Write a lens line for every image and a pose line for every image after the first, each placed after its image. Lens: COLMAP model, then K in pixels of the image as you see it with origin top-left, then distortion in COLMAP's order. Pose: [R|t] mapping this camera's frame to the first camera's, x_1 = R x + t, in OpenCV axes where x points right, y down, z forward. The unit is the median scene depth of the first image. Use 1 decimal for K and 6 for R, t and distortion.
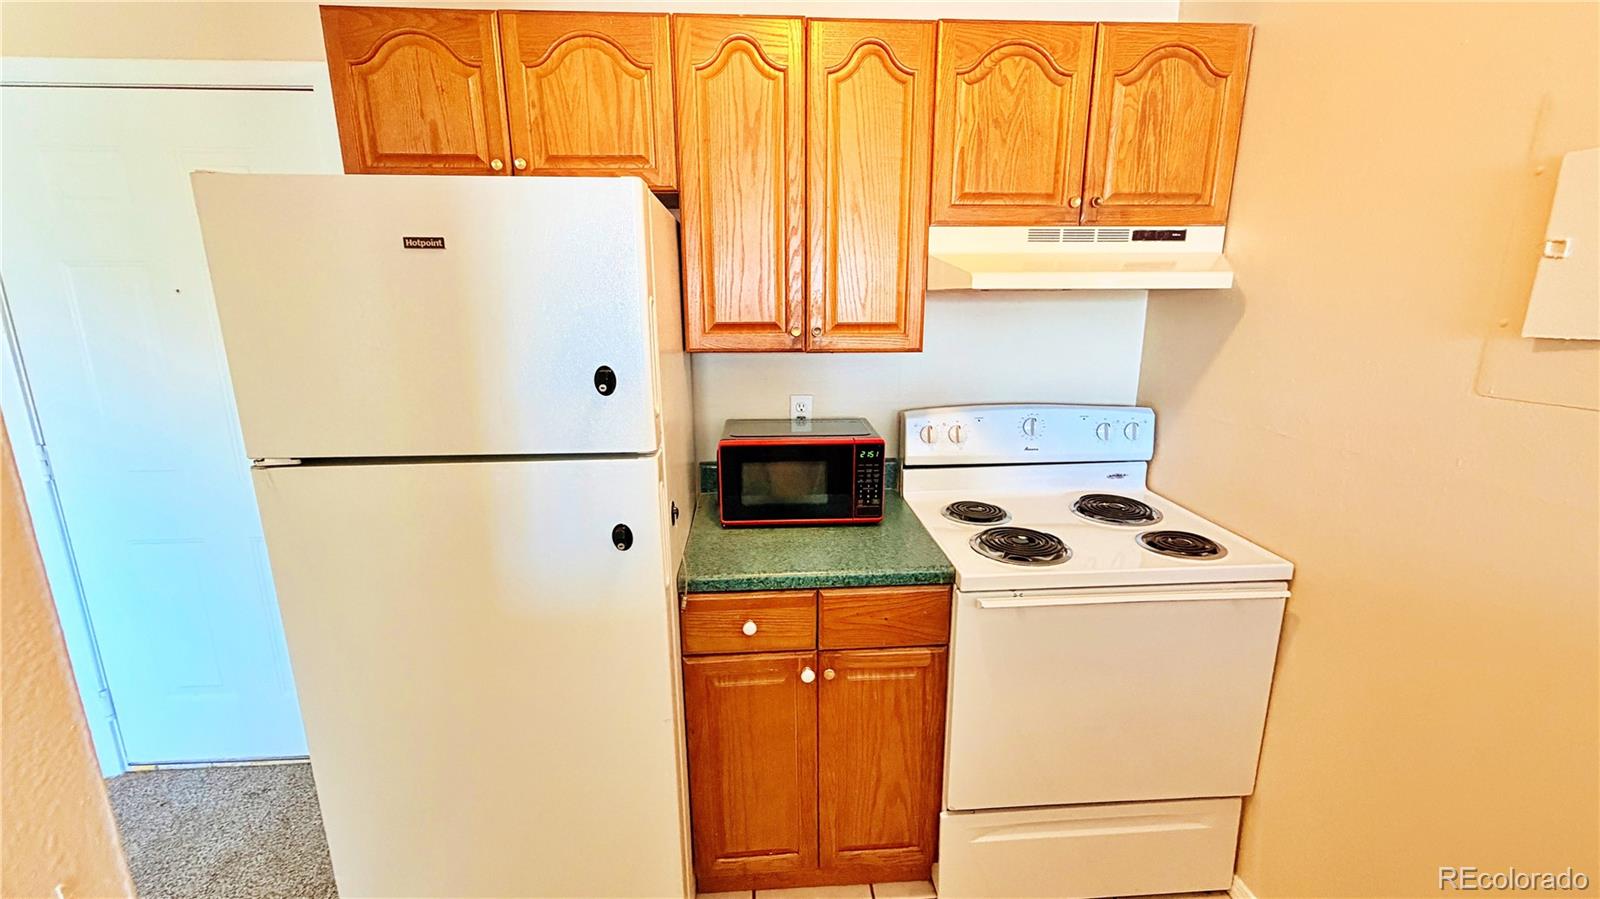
lens RADIAL K [[646.3, 0, 802.7], [0, 646.3, 445.8], [0, 0, 1]] dist [-0.002046, -0.000150]
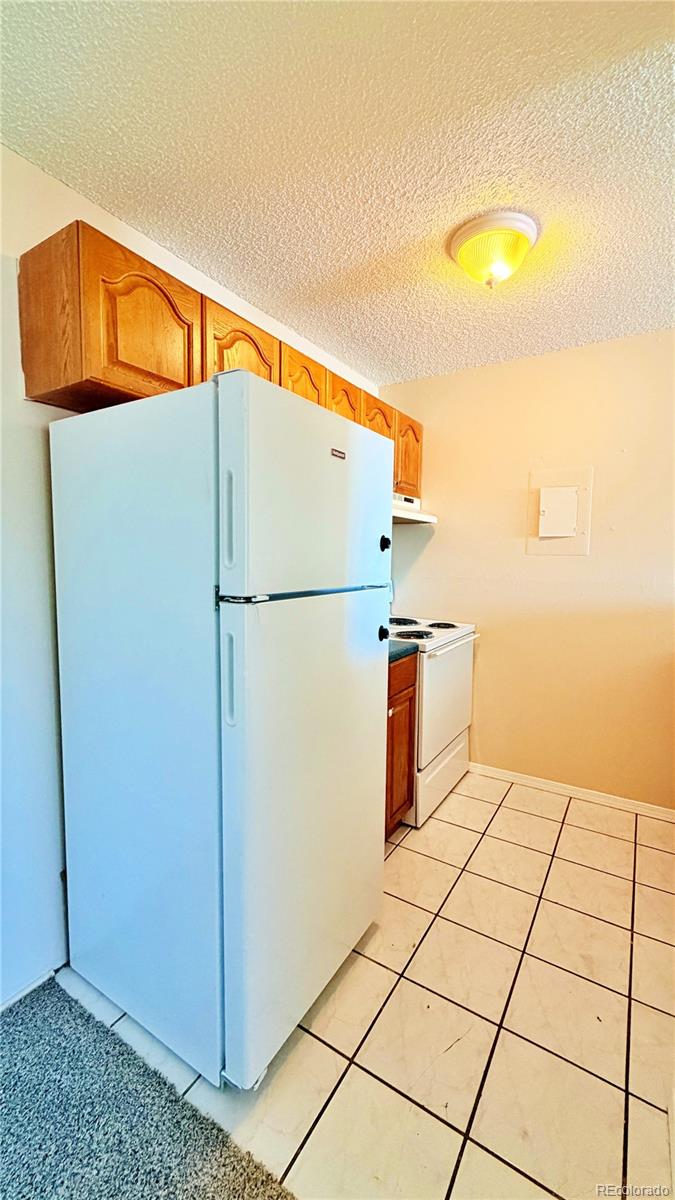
lens RADIAL K [[484.8, 0, 342.2], [0, 484.8, 598.6], [0, 0, 1]] dist [-0.002046, -0.000150]
pose [[0.580869, -0.061773, 0.811650, -1.179541], [0.167873, 0.984772, -0.045191, 0.075733], [-0.796498, 0.162504, 0.582394, 0.249844]]
